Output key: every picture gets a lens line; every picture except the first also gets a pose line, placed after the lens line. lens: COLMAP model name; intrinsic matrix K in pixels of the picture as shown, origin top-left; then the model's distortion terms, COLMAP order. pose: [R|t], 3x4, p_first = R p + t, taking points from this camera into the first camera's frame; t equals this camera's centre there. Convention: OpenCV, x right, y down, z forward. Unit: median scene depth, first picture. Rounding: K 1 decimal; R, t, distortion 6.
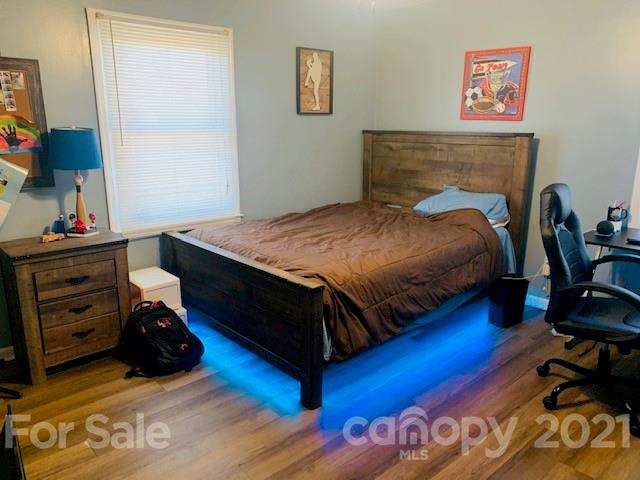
lens RADIAL K [[487.7, 0, 317.3], [0, 487.7, 235.5], [0, 0, 1]] dist [0.038145, -0.045762]
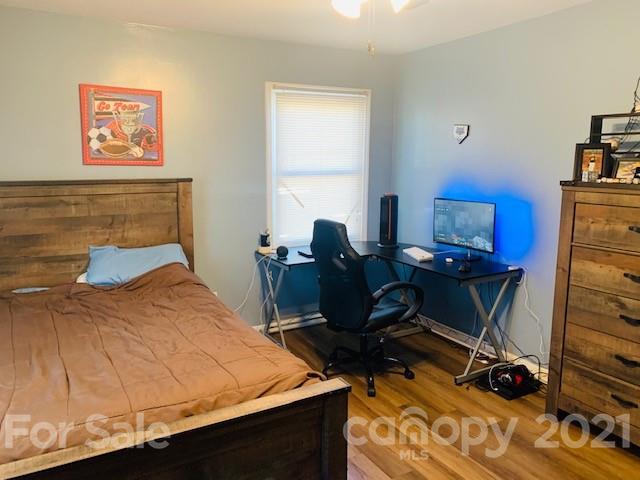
lens RADIAL K [[487.7, 0, 317.3], [0, 487.7, 235.5], [0, 0, 1]] dist [0.038145, -0.045762]
pose [[0.237085, -0.147986, 0.960151, -0.438699], [0.230757, 0.968623, 0.092312, -0.115790], [-0.943685, 0.199676, 0.263795, 0.470125]]
